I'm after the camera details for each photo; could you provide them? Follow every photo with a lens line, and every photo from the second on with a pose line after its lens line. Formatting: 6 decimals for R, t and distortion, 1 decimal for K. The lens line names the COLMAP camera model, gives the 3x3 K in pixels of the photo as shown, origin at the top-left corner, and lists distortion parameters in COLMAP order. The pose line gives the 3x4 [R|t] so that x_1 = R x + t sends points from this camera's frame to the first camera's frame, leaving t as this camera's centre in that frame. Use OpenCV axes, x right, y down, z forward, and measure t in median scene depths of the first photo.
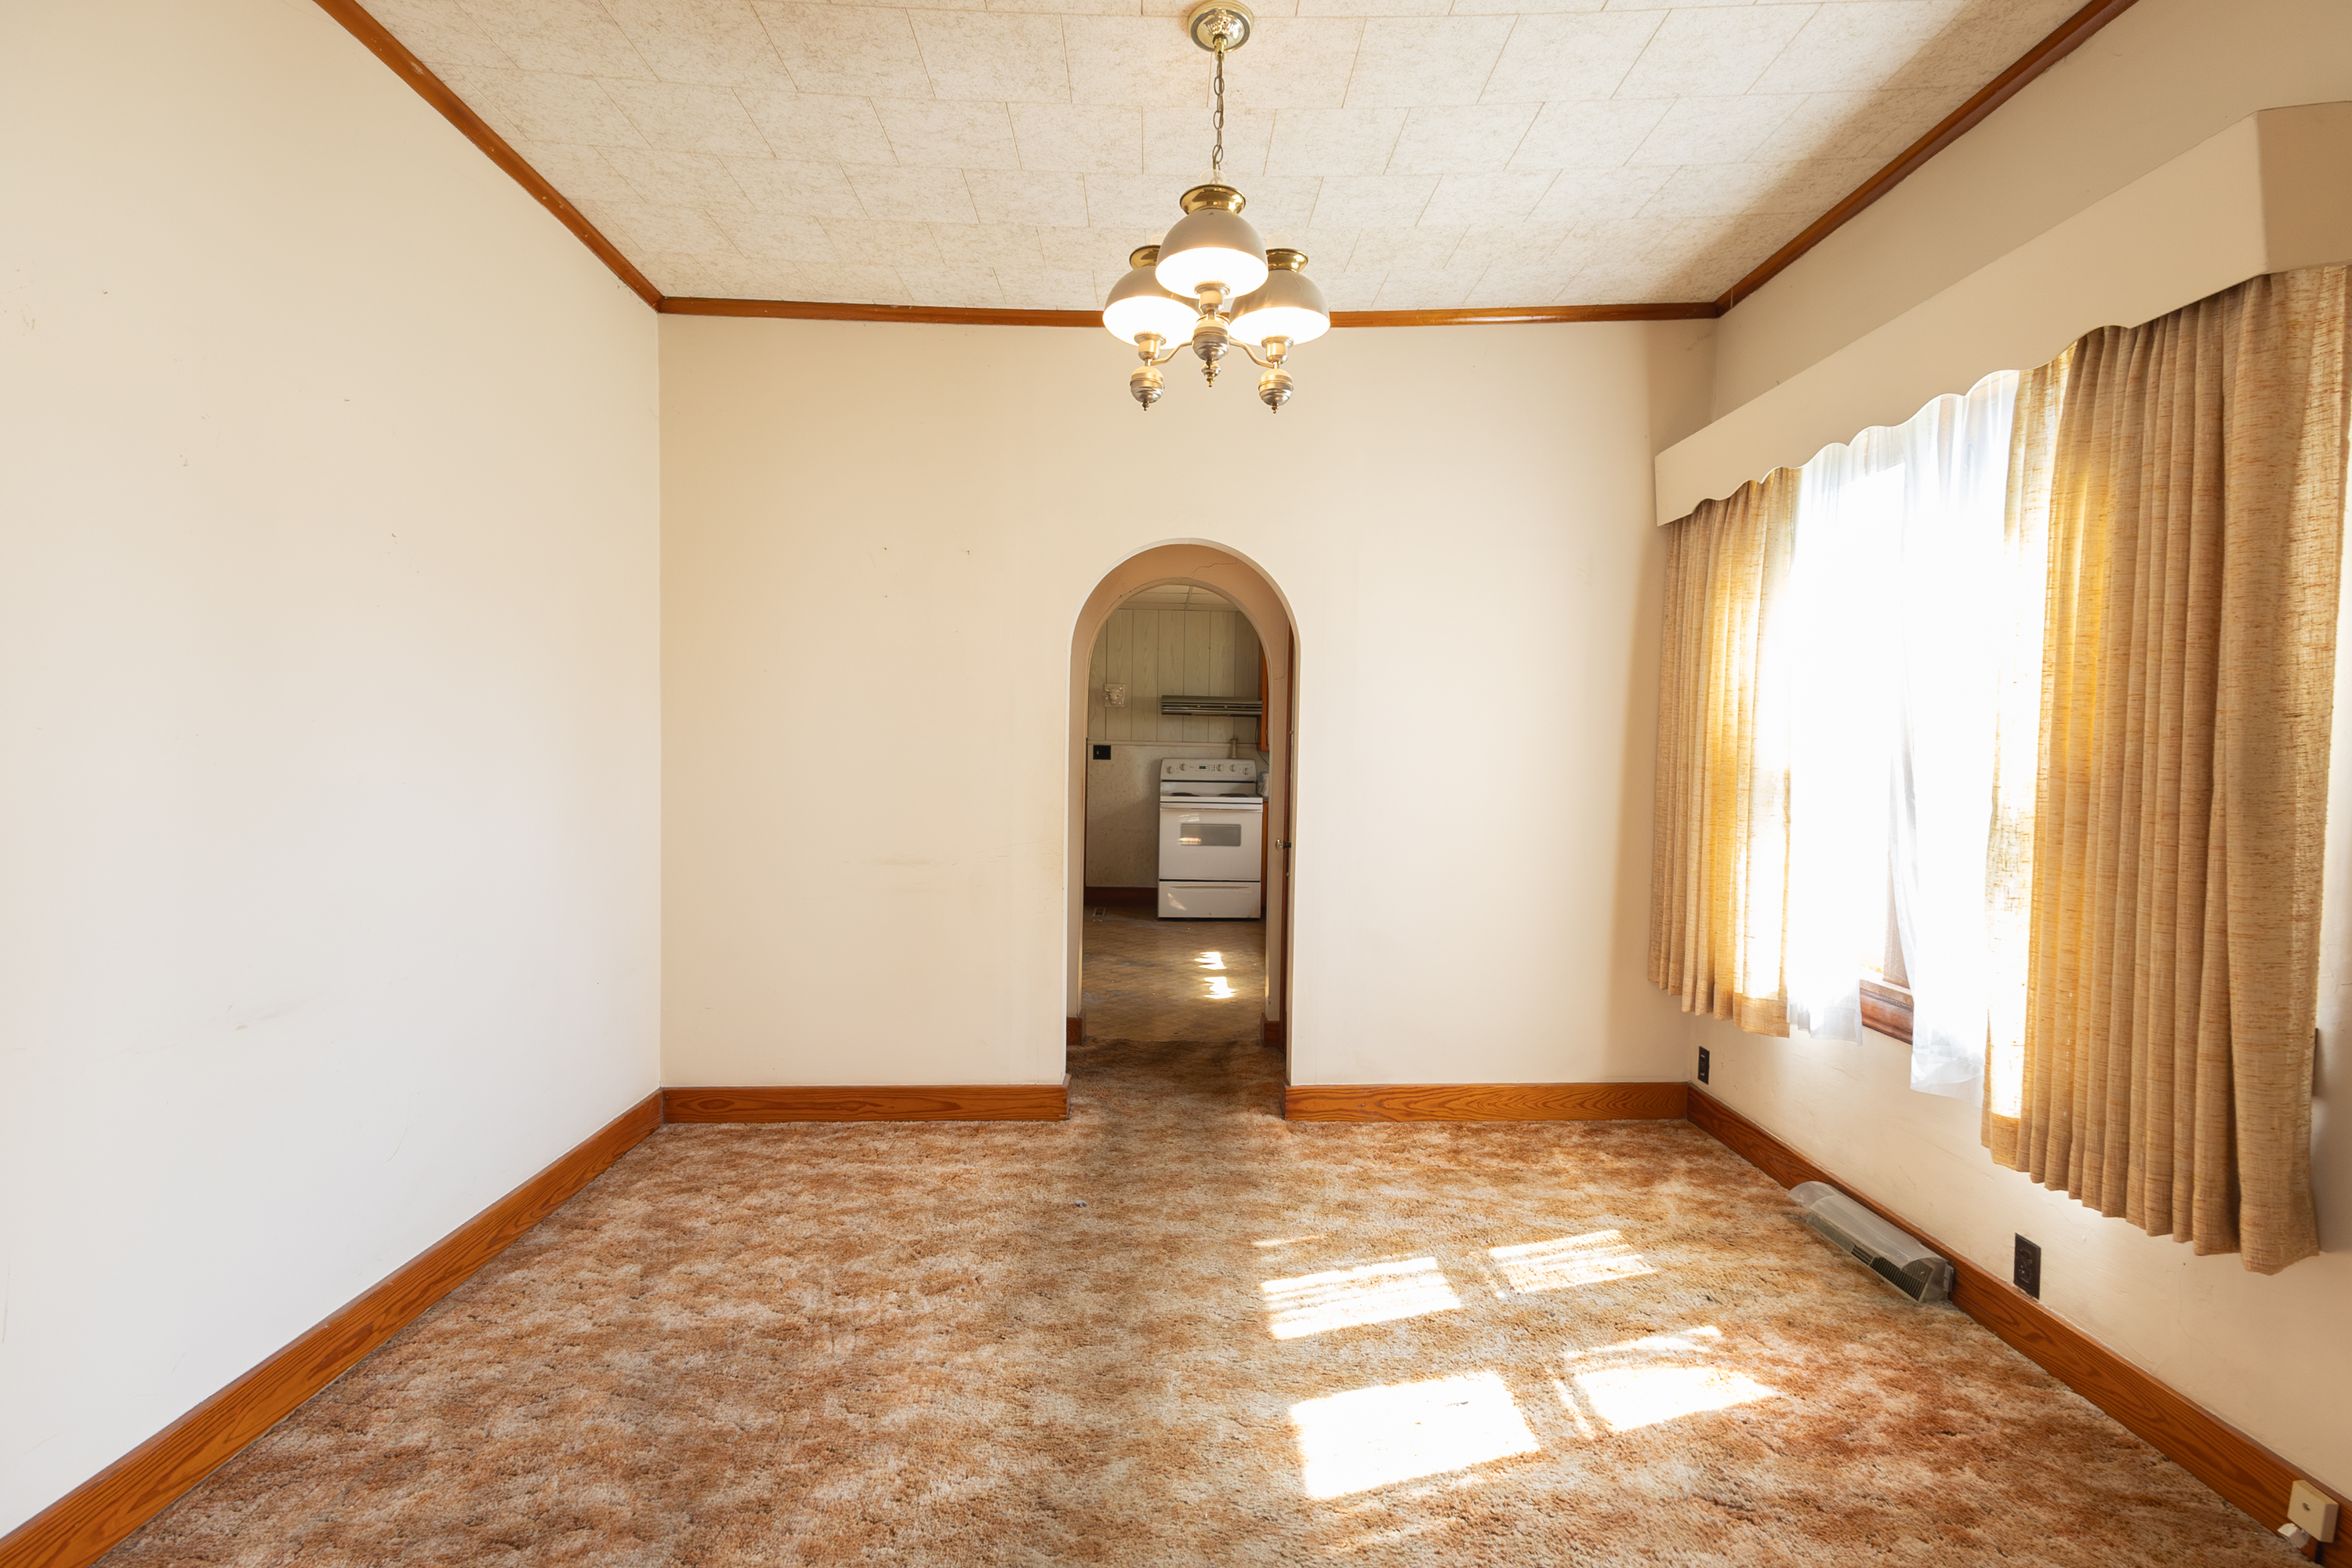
lens RADIAL K [[1080.6, 0, 1175.2], [0, 1080.6, 792.1], [0, 0, 1]] dist [0.012665, -0.000508]
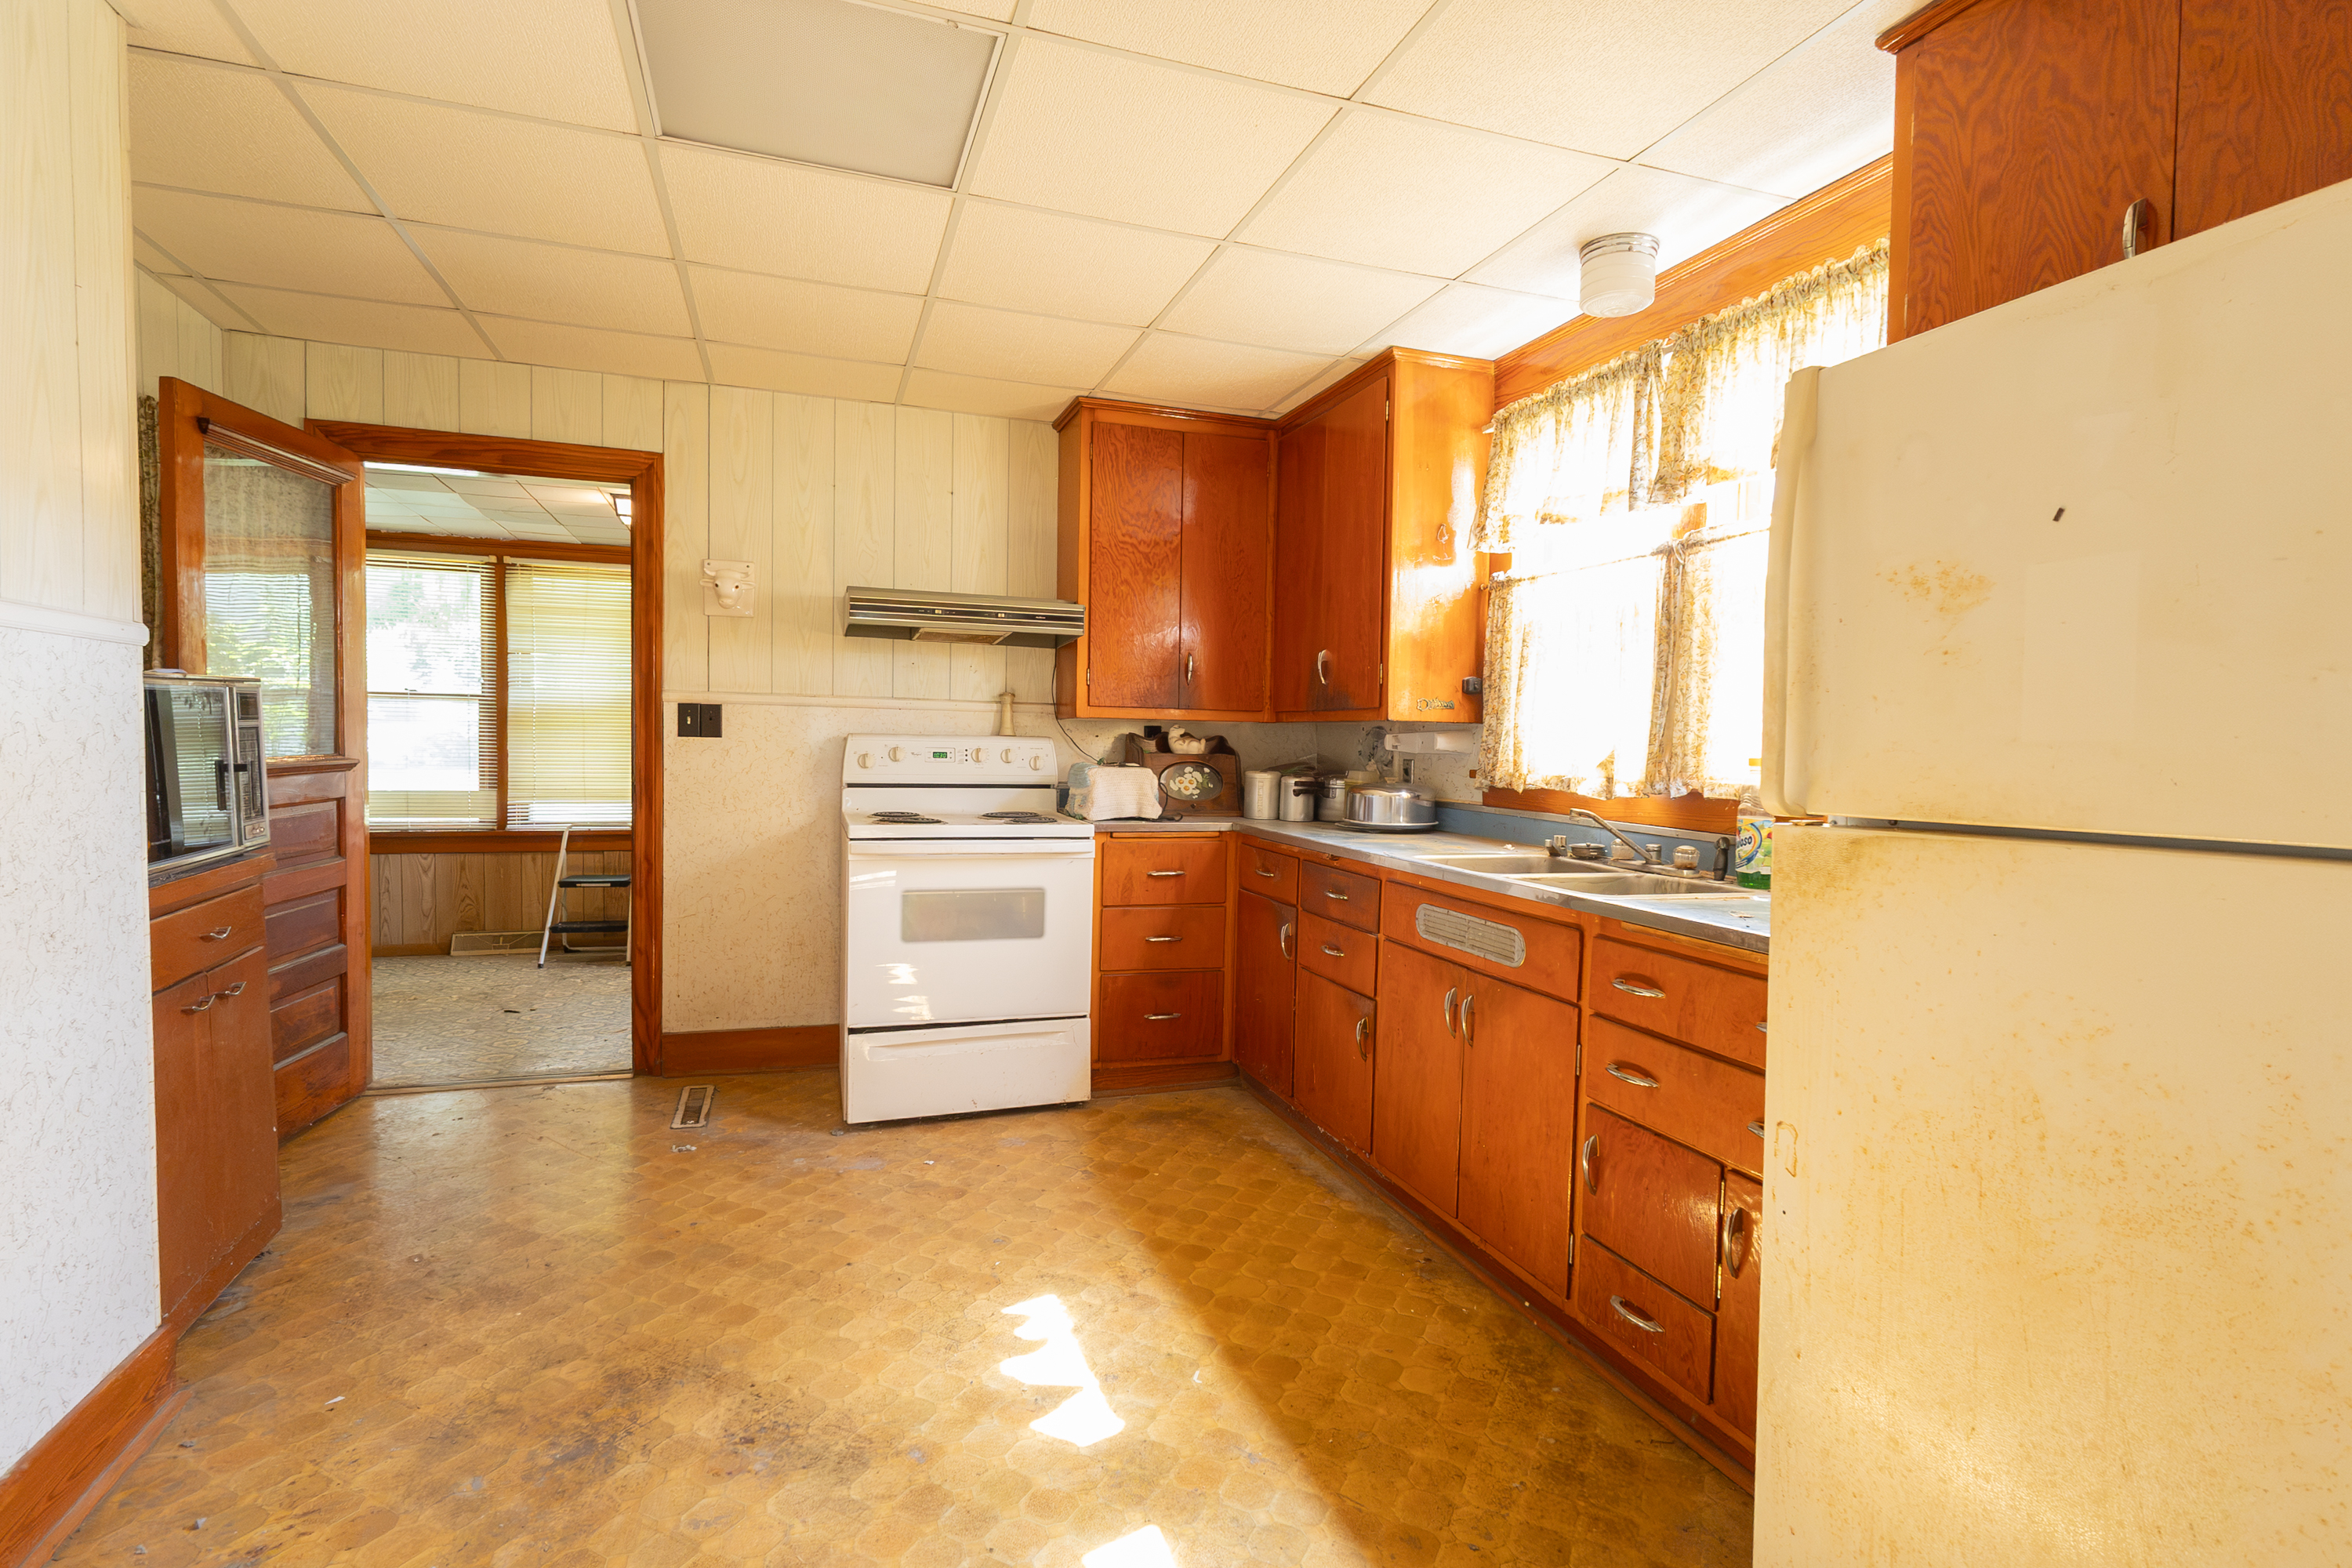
lens RADIAL K [[1167.0, 0, 1178.5], [0, 1167.0, 764.8], [0, 0, 1]] dist [-0.000607, 0.000461]
pose [[0.961073, -0.006529, 0.276218, -0.014933], [0.011092, 0.999827, -0.014962, -0.011025], [-0.276072, 0.017443, 0.960979, 0.538903]]
